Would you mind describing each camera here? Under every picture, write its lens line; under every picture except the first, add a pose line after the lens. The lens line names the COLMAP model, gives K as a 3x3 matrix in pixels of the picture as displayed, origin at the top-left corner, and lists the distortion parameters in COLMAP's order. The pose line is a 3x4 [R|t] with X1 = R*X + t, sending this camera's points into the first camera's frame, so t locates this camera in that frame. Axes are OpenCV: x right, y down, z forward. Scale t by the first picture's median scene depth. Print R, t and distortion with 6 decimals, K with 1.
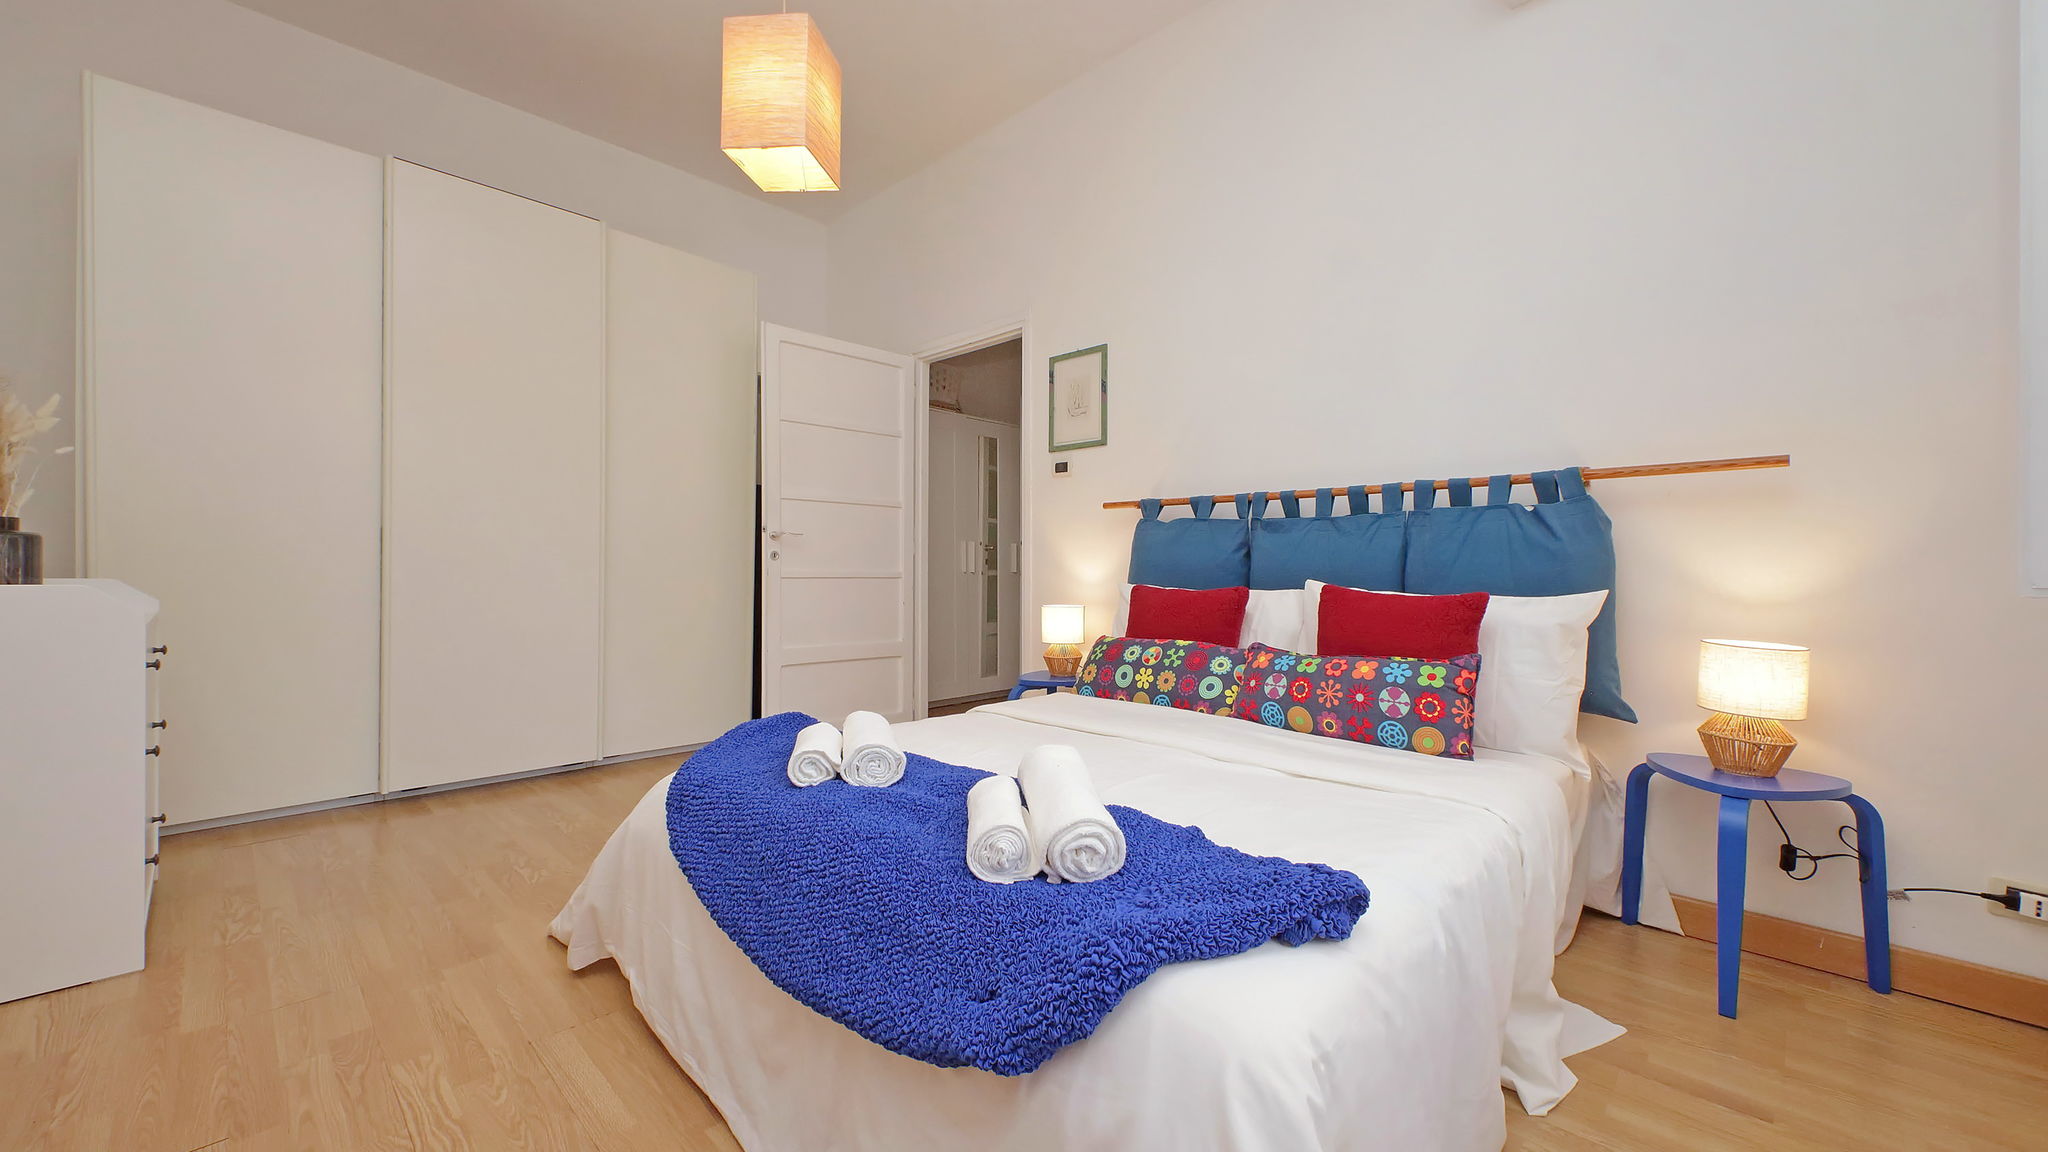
lens RADIAL K [[758.3, 0, 1027.5], [0, 758.3, 581.4], [0, 0, 1]] dist [0.022689, -0.014375]
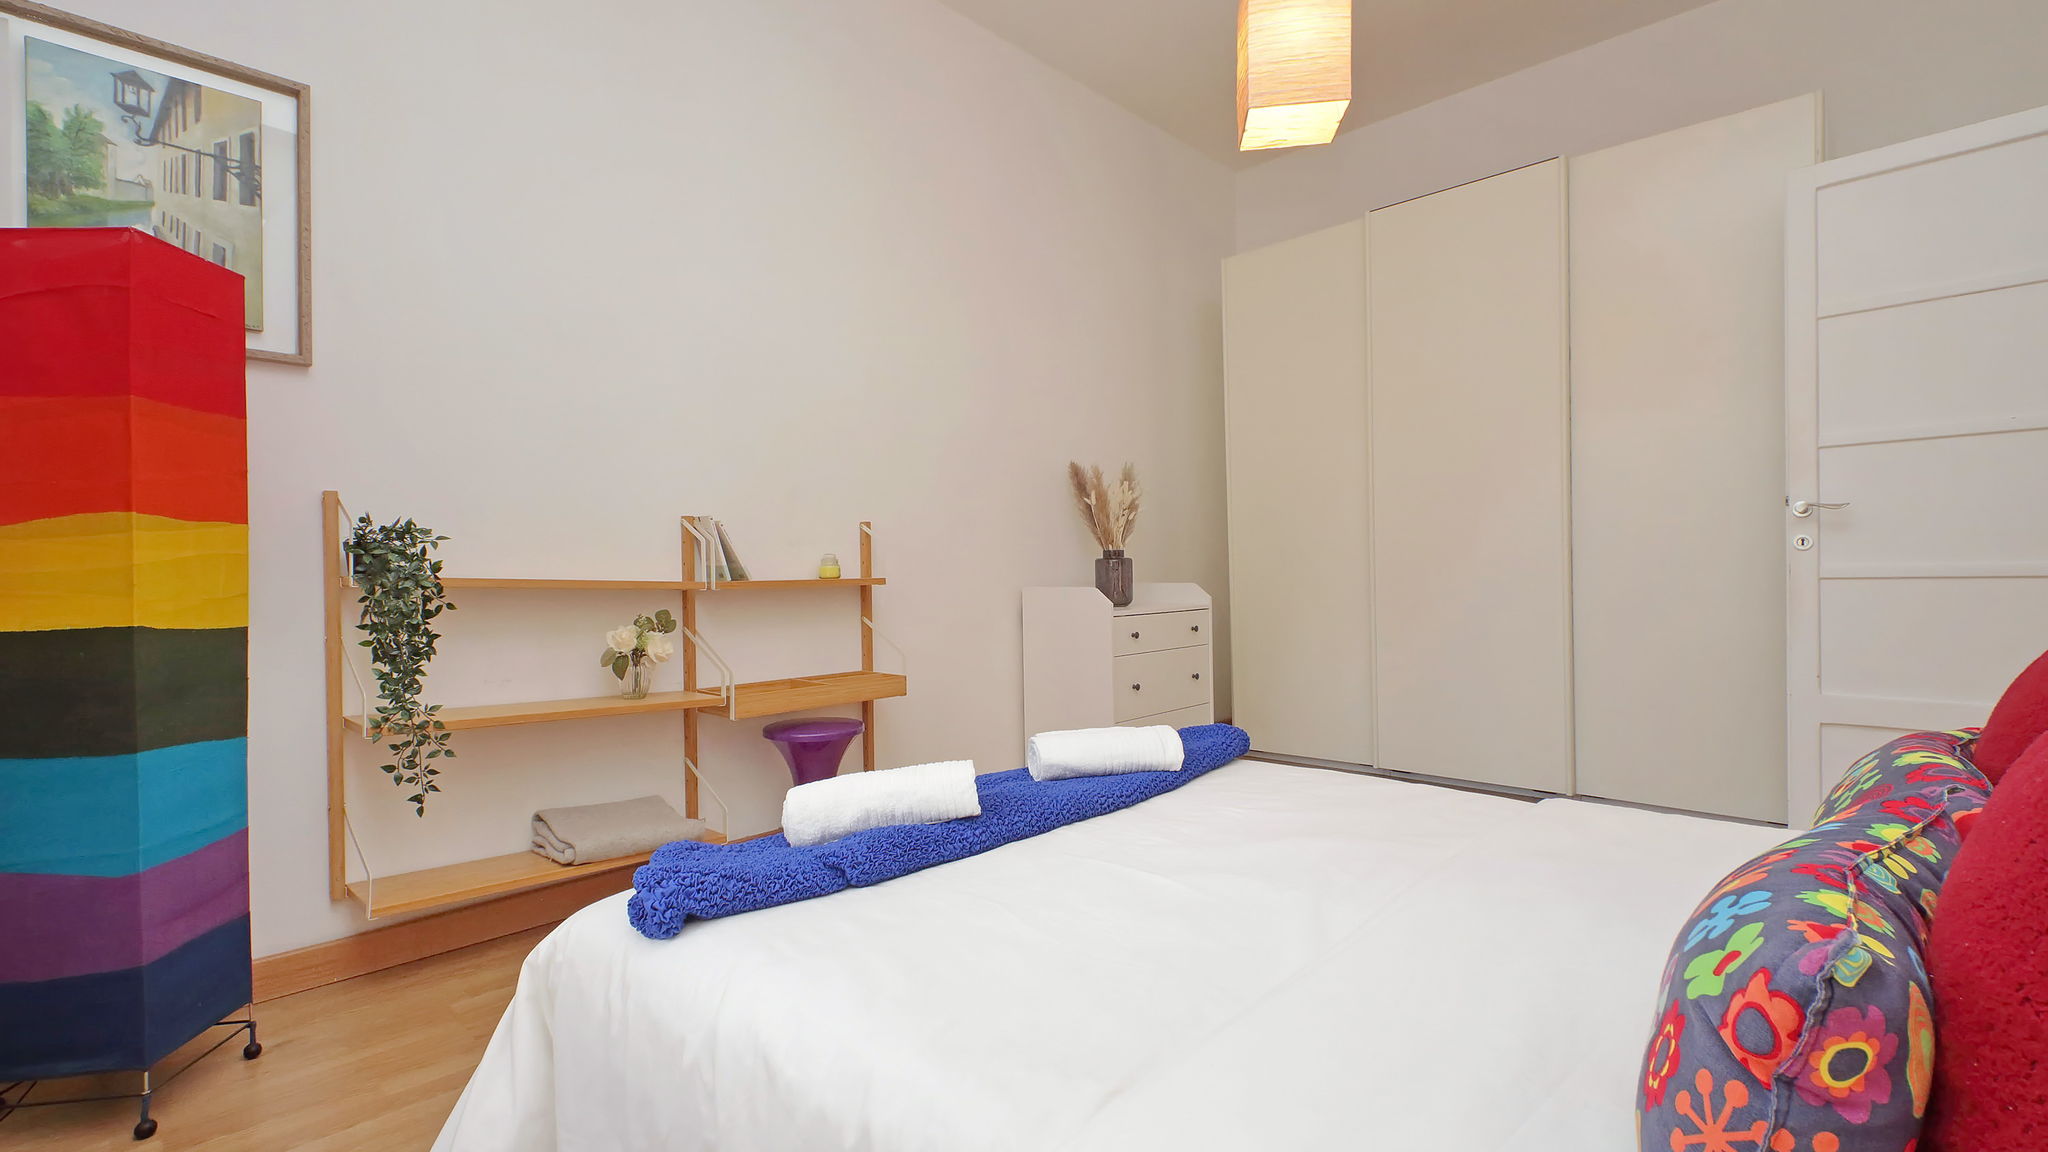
lens RADIAL K [[924.7, 0, 1031.9], [0, 924.7, 575.9], [0, 0, 1]] dist [0.021693, -0.008877]
pose [[0.014700, -0.009474, -0.999847, 0.729440], [0.005300, 0.999942, -0.009397, -0.003068], [0.999878, -0.005162, 0.014750, 0.632823]]
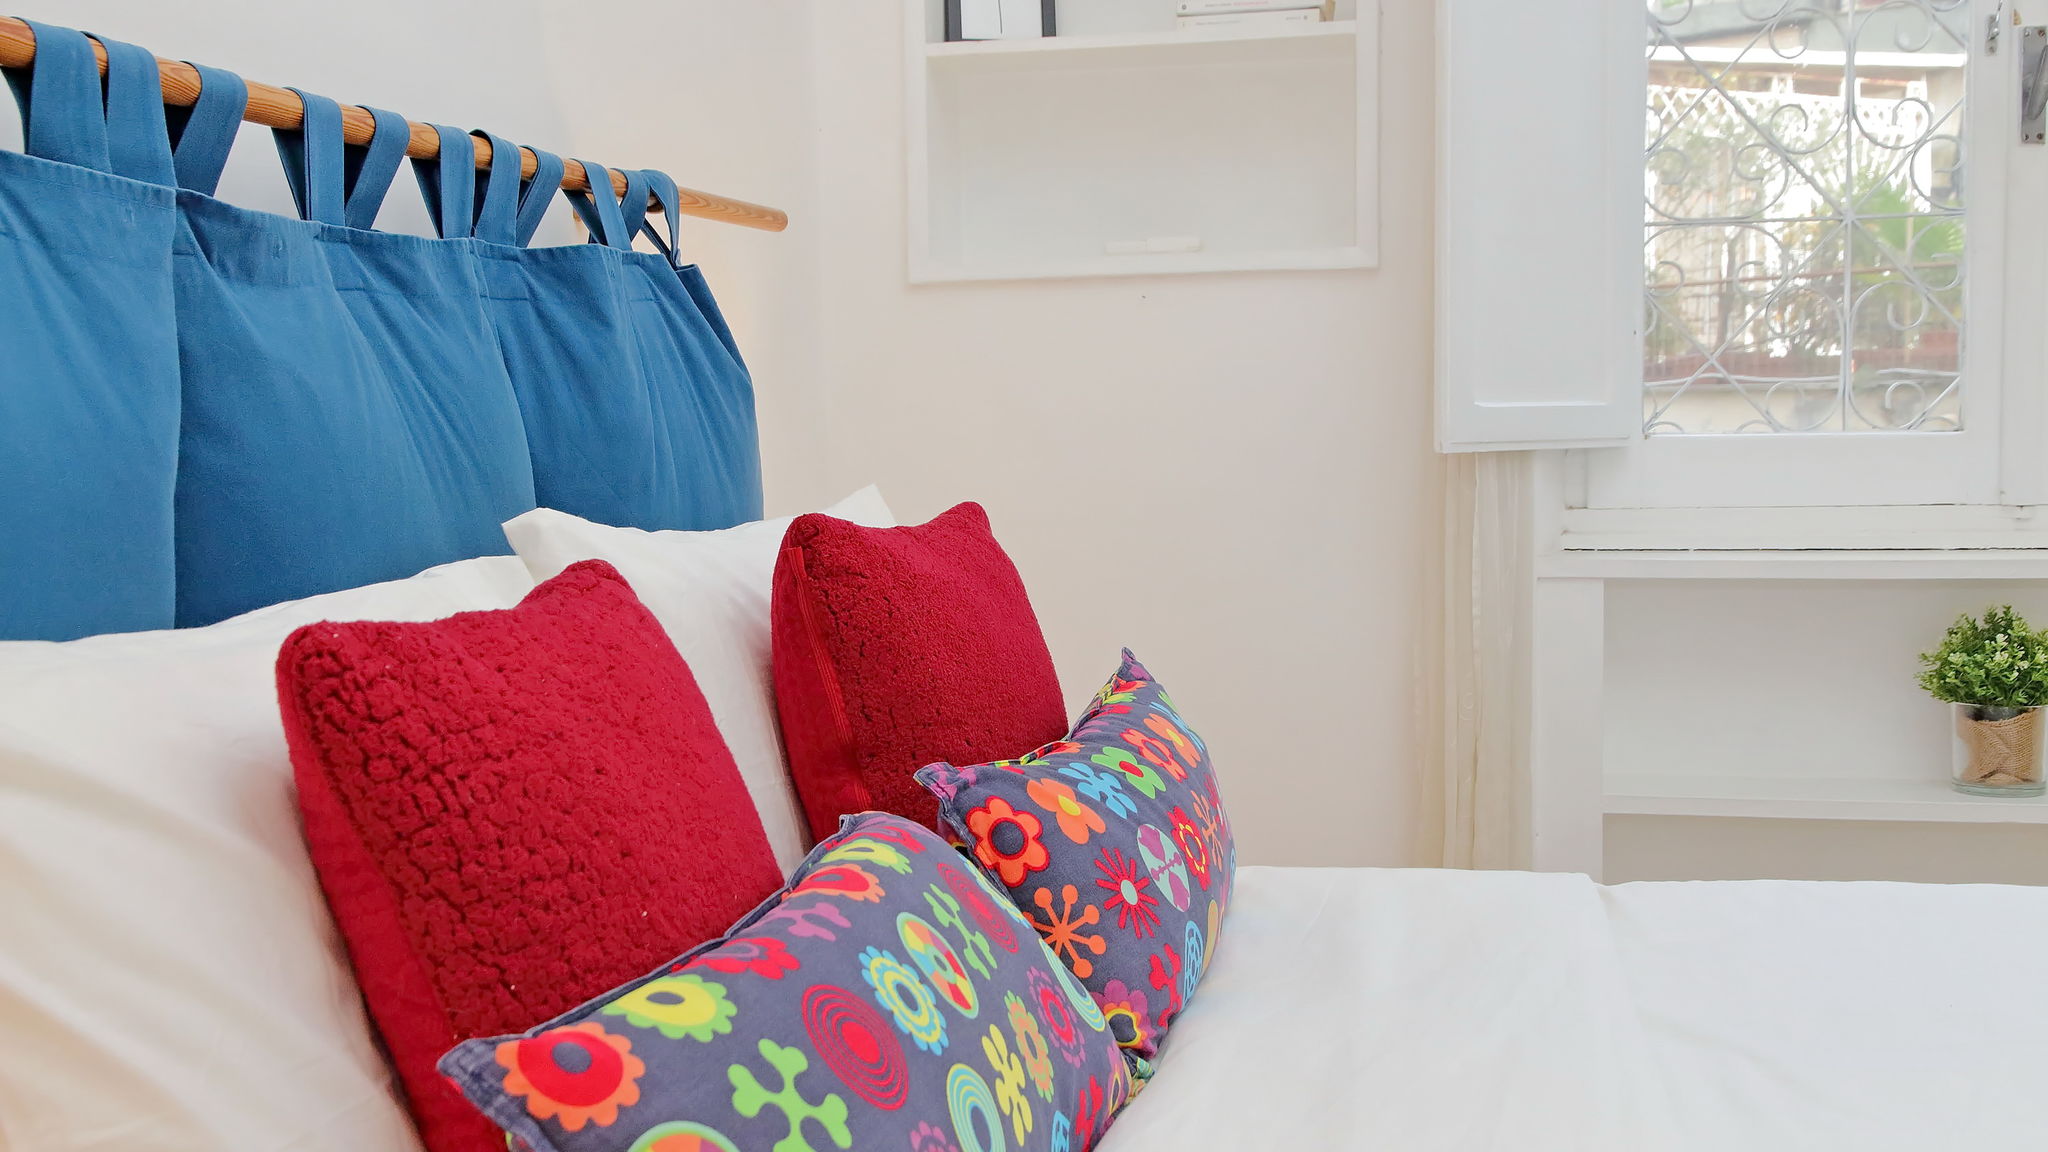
lens RADIAL K [[2247.3, 0, 988.1], [0, 2247.3, 574.1], [0, 0, 1]] dist [0.001464, -0.014136]
pose [[-0.539730, -0.068545, 0.839043, -0.317957], [0.022103, 0.995182, 0.095518, -0.050949], [-0.841548, 0.070099, -0.535615, 1.420757]]
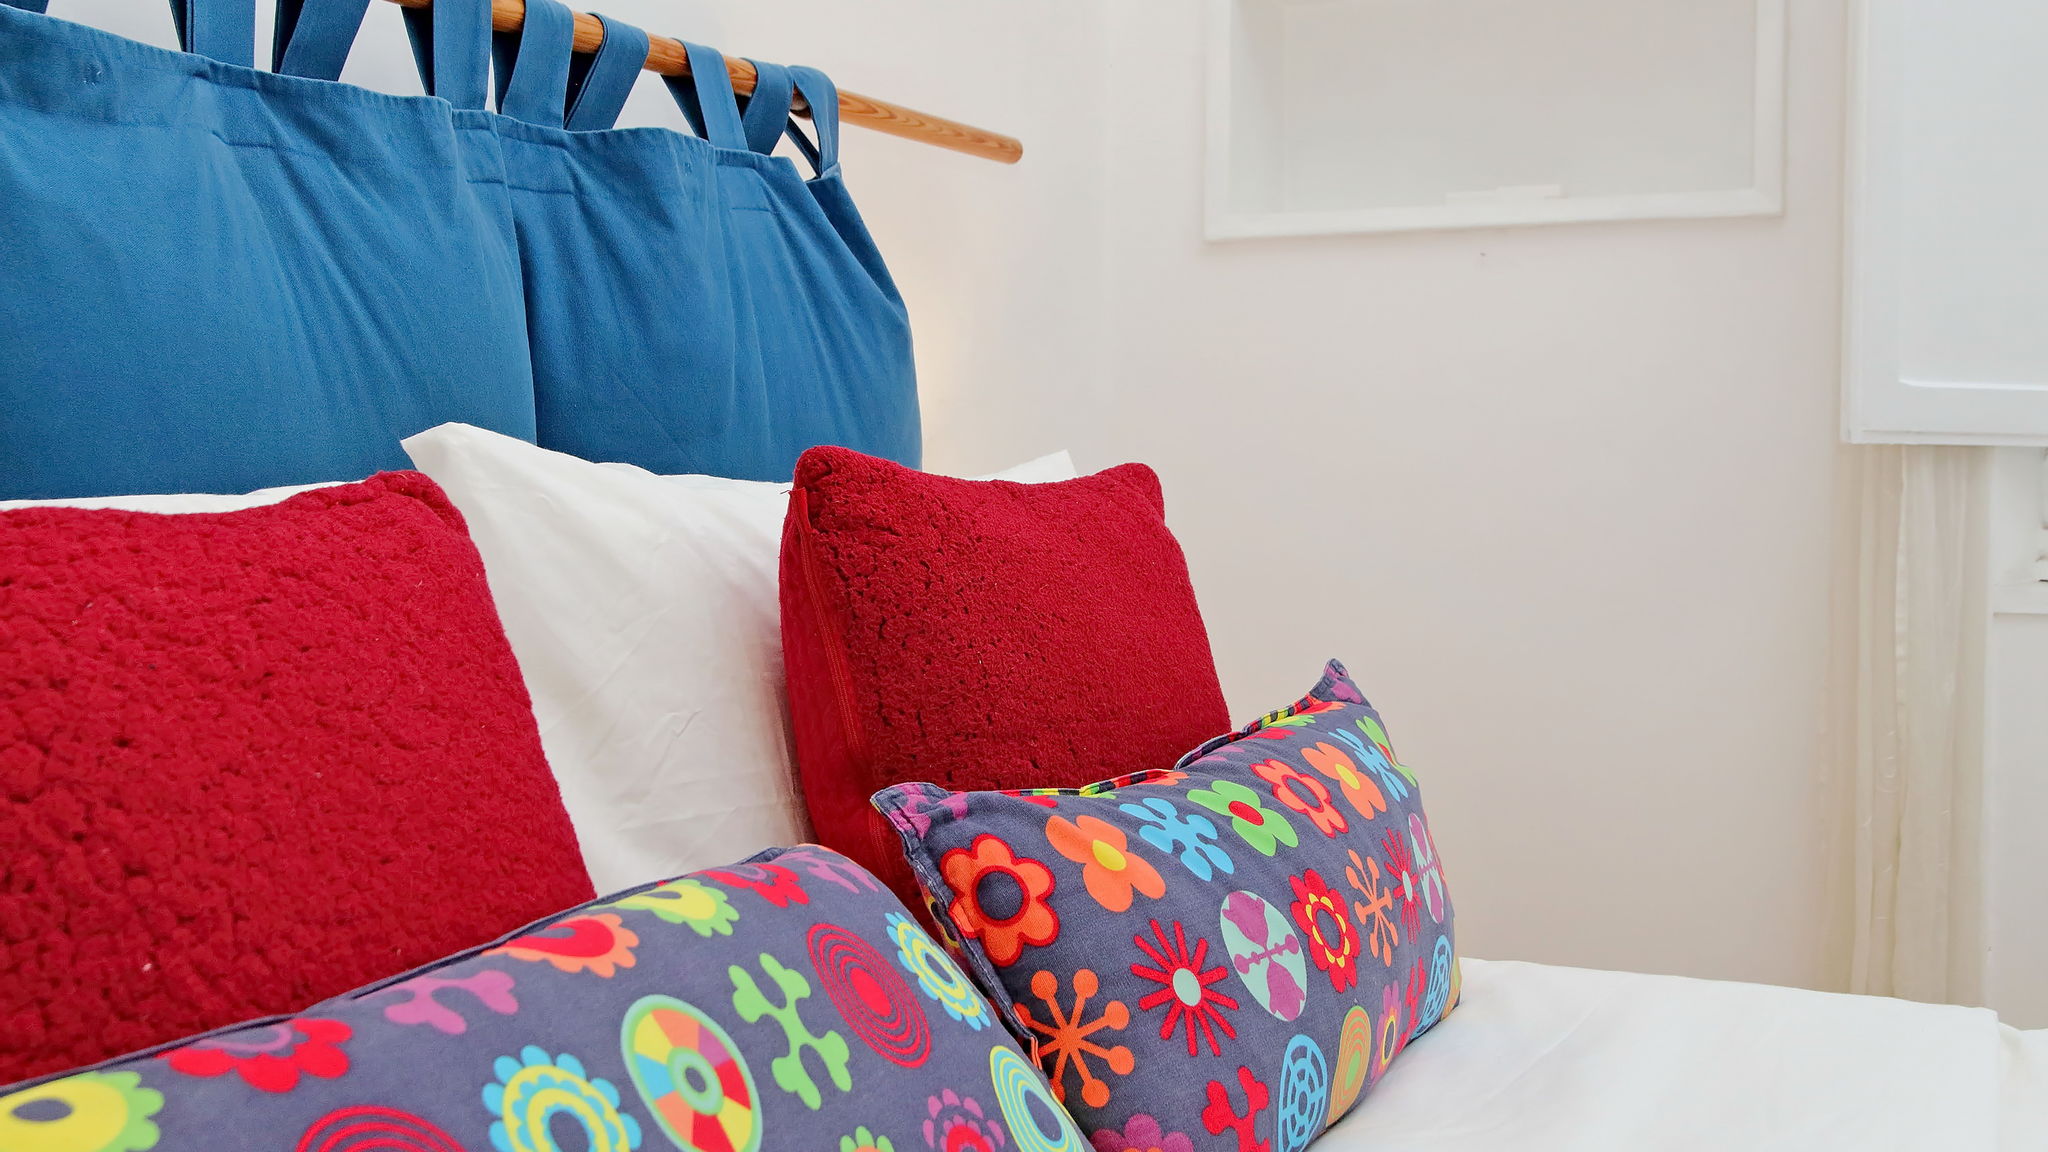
lens RADIAL K [[2221.6, 0, 935.6], [0, 2221.6, 525.1], [0, 0, 1]] dist [0.003208, 0.003183]
pose [[-0.308213, -0.044801, 0.950262, -0.185236], [0.004498, 0.998811, 0.048549, -0.003847], [-0.951307, 0.019238, -0.307645, 1.194172]]
